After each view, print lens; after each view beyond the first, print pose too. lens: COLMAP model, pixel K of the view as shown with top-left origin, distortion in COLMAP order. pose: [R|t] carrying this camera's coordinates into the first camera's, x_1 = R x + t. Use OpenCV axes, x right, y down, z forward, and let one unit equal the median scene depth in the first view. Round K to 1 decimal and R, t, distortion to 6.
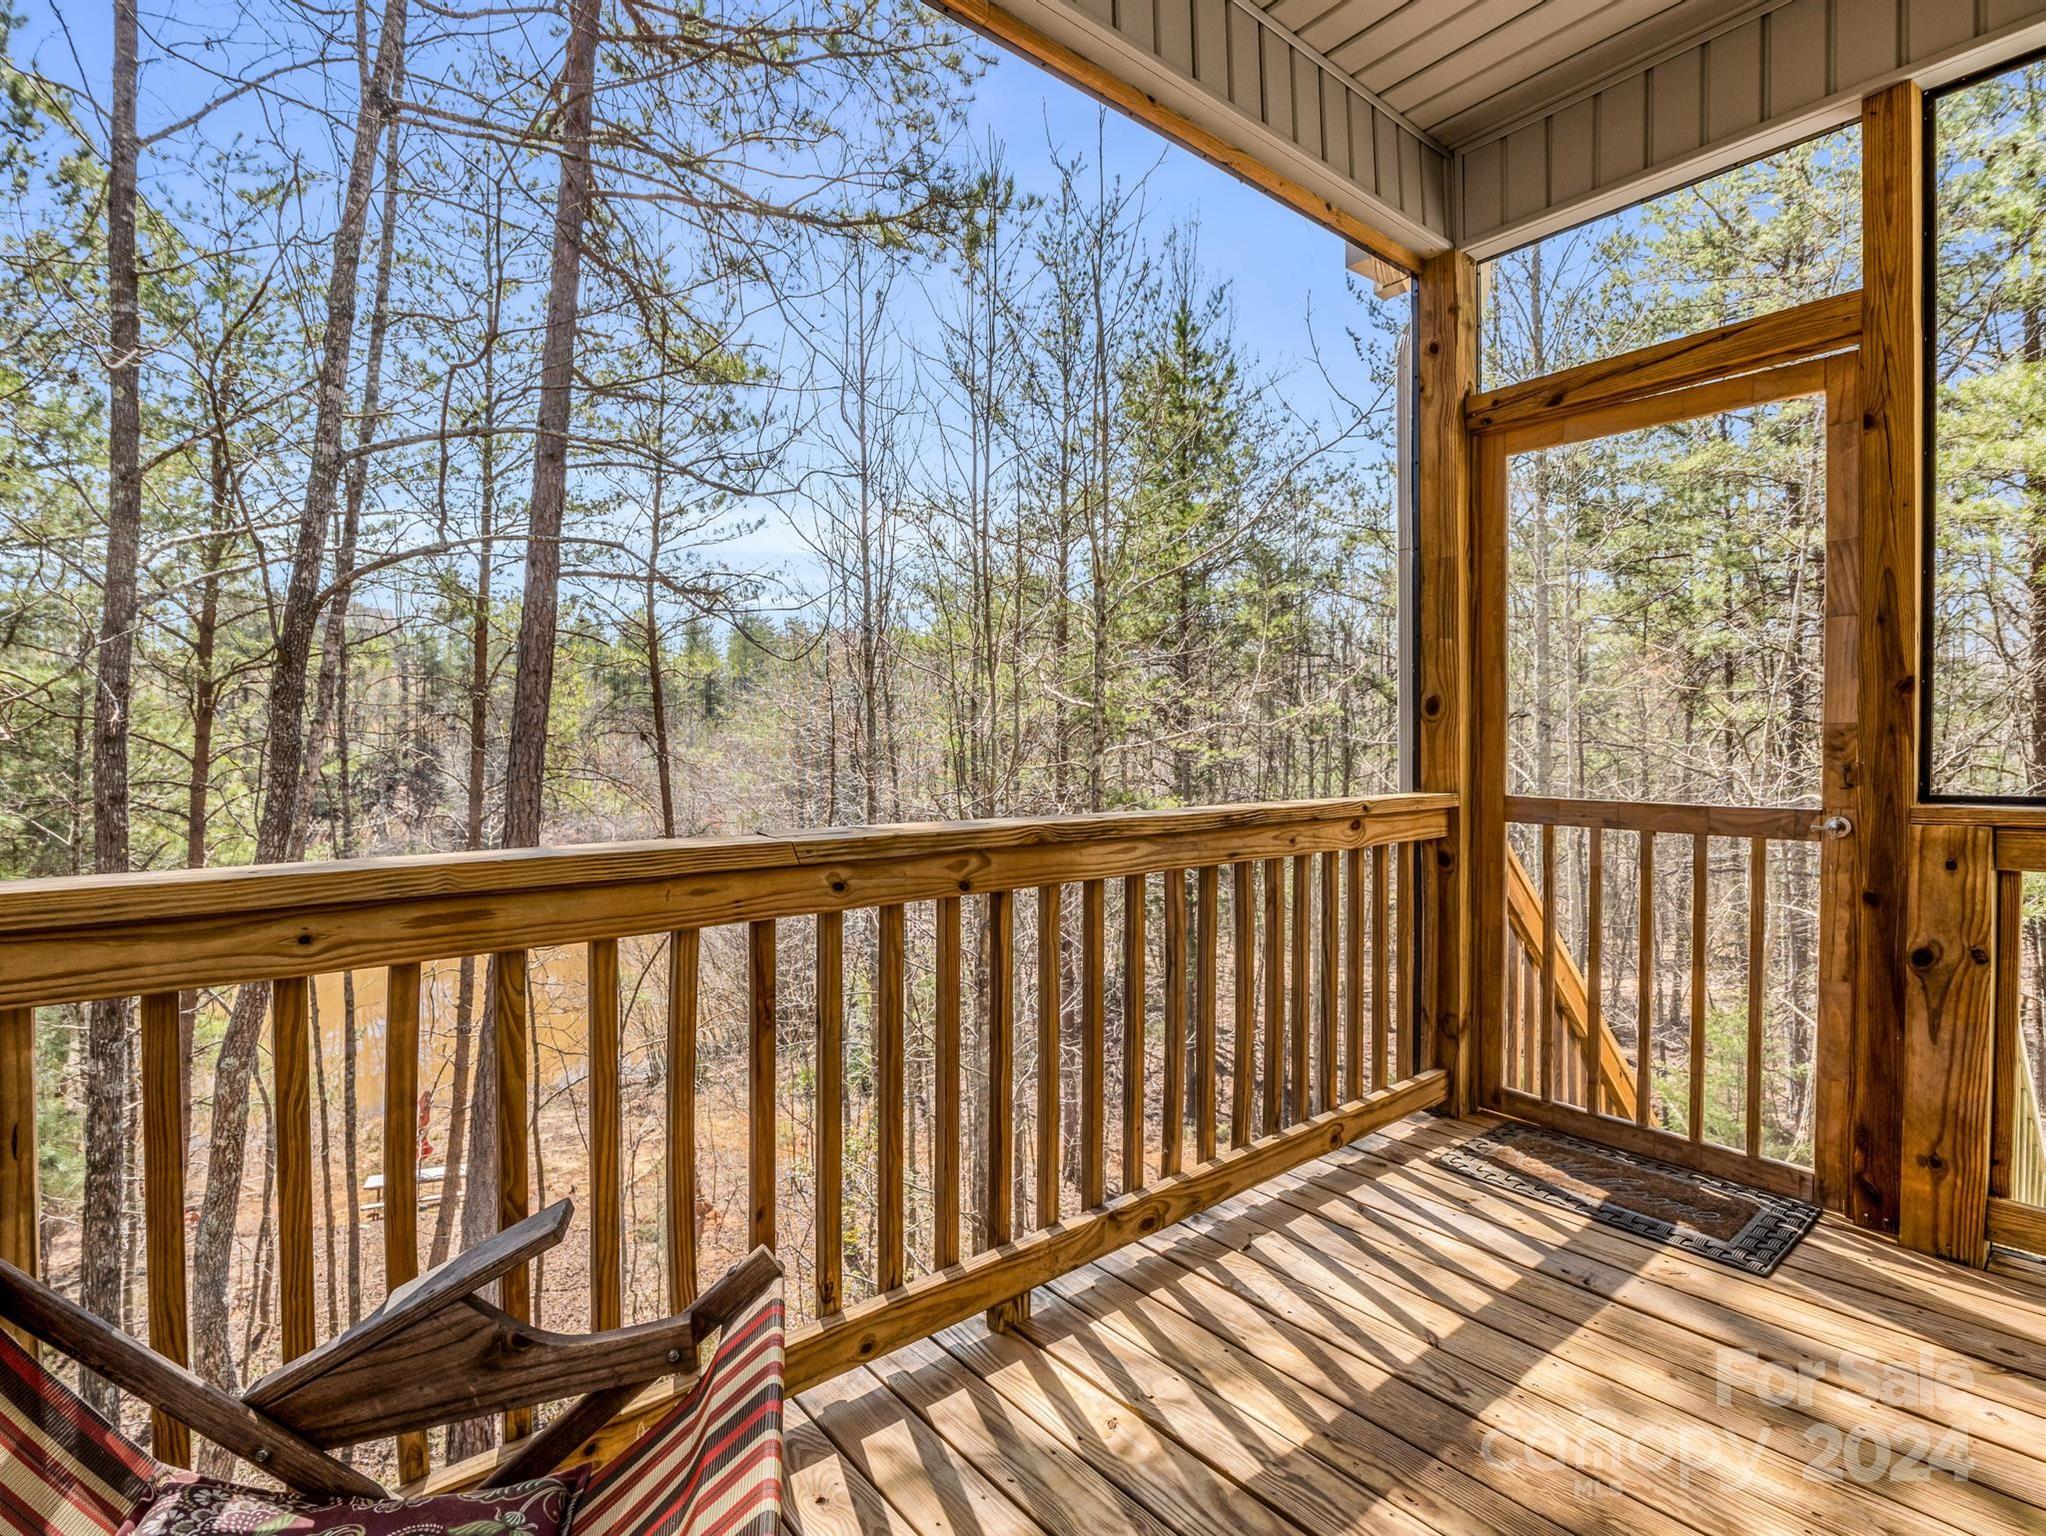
lens RADIAL K [[995.0, 0, 1017.3], [0, 995.0, 767.1], [0, 0, 1]] dist [-0.017971, -0.000488]
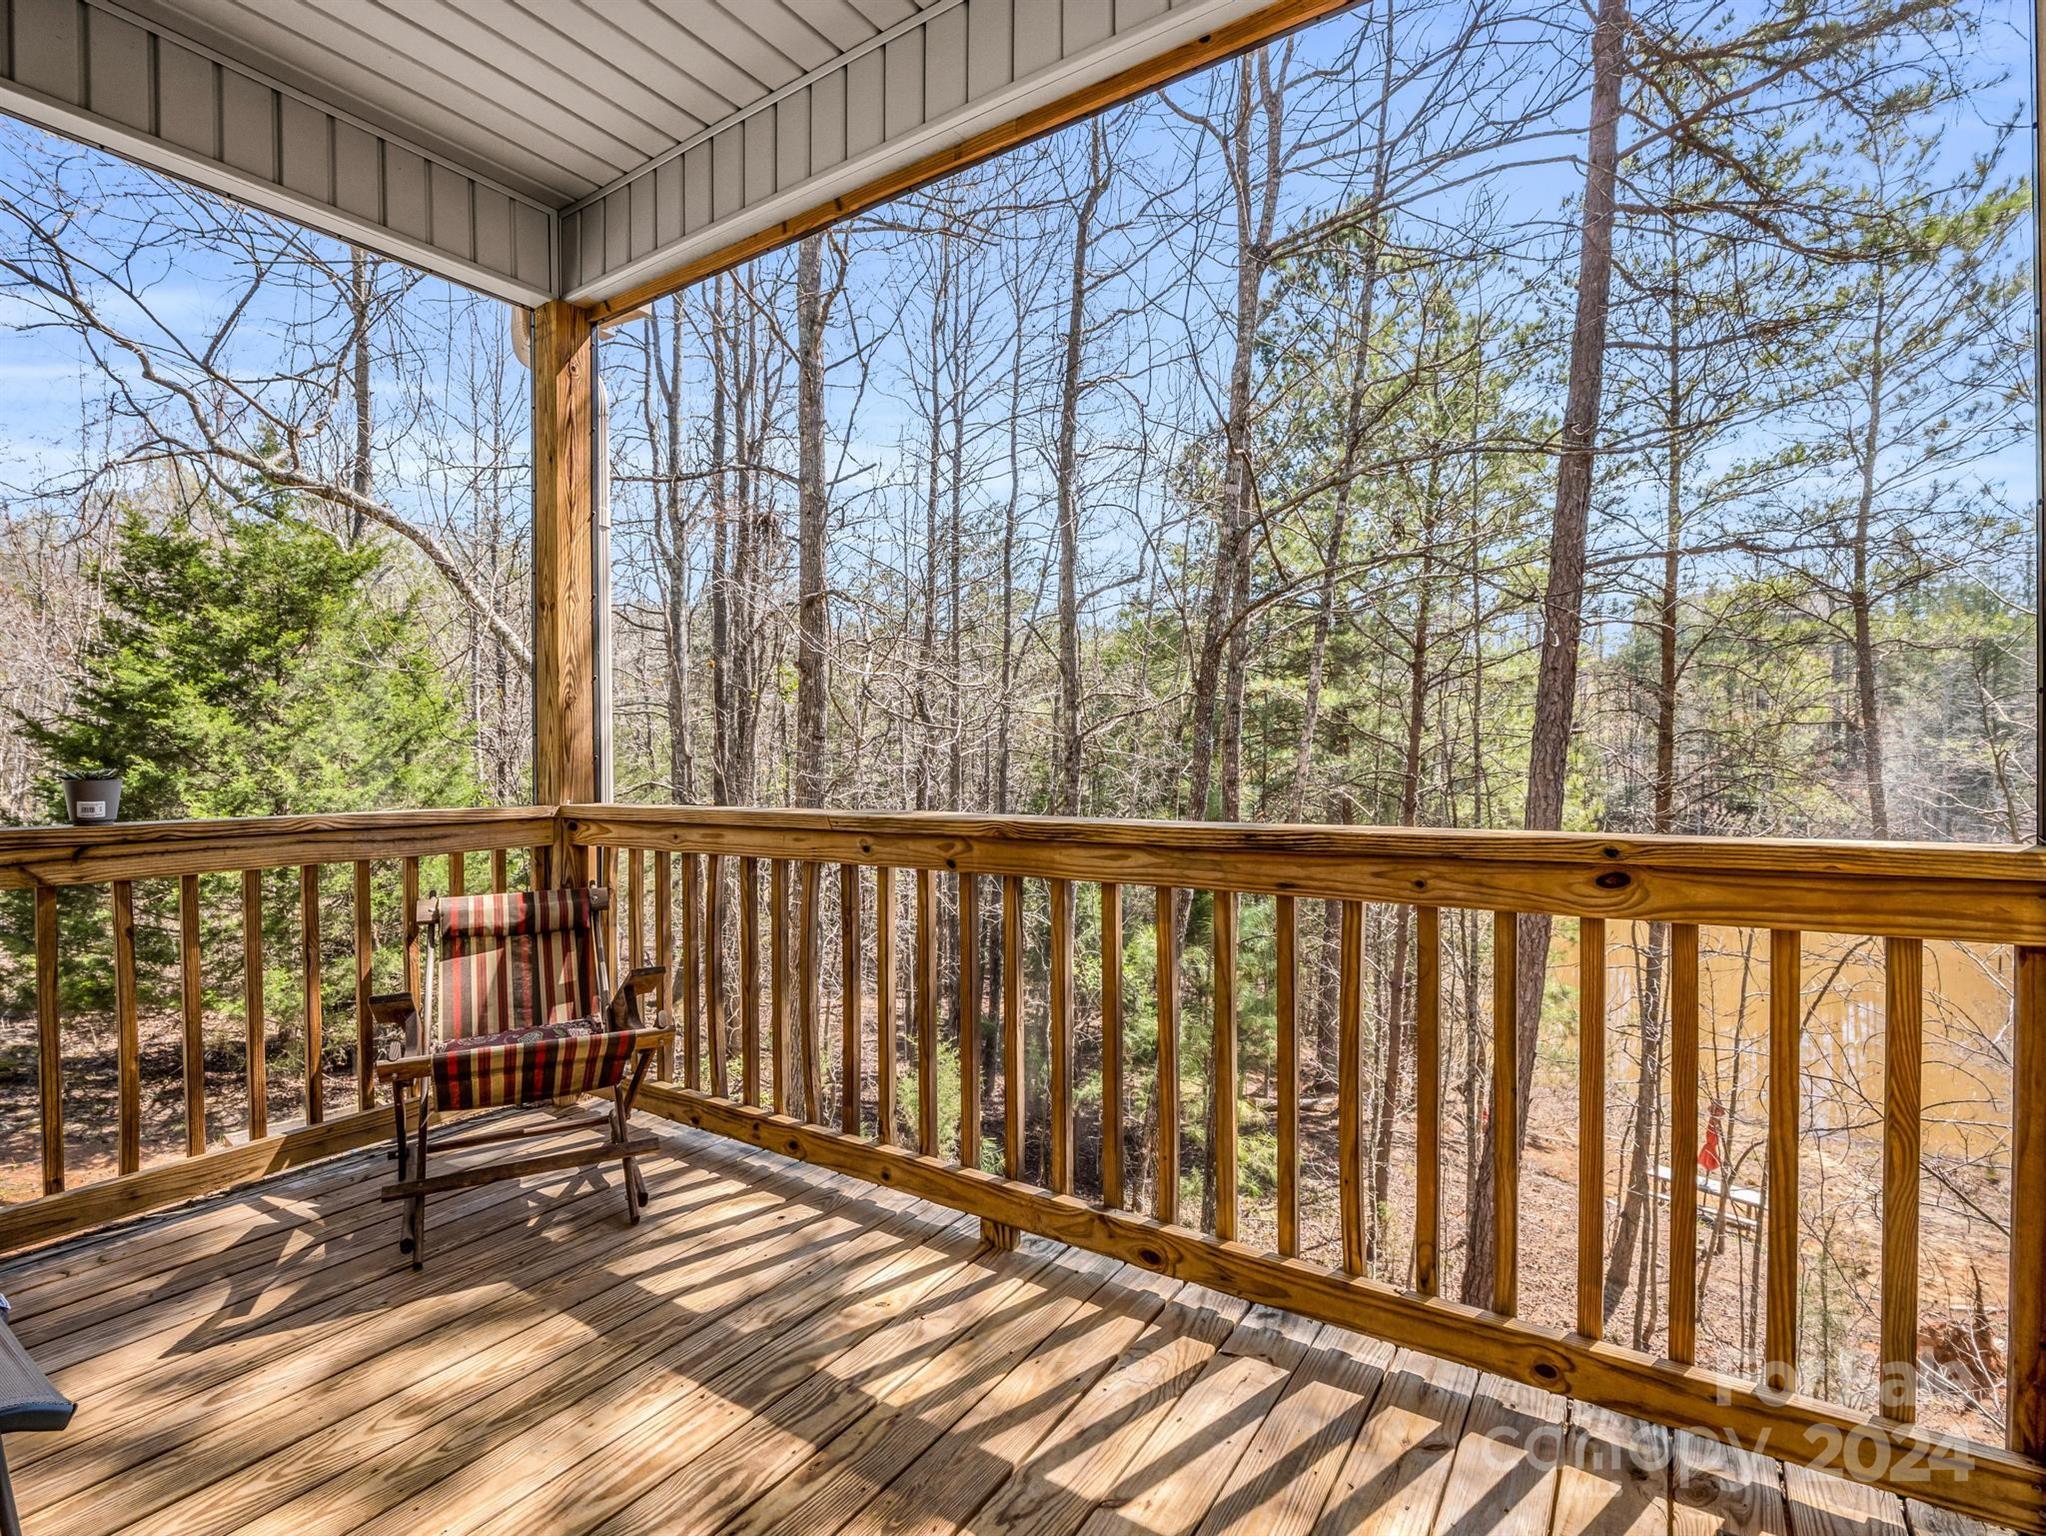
lens RADIAL K [[995.0, 0, 1018.6], [0, 995.0, 764.2], [0, 0, 1]] dist [-0.017971, -0.000488]
pose [[0.287991, 0.012668, -0.957549, 1.050200], [-0.009361, 0.999902, 0.010413, -0.018402], [0.957587, 0.005965, 0.288082, 0.638478]]
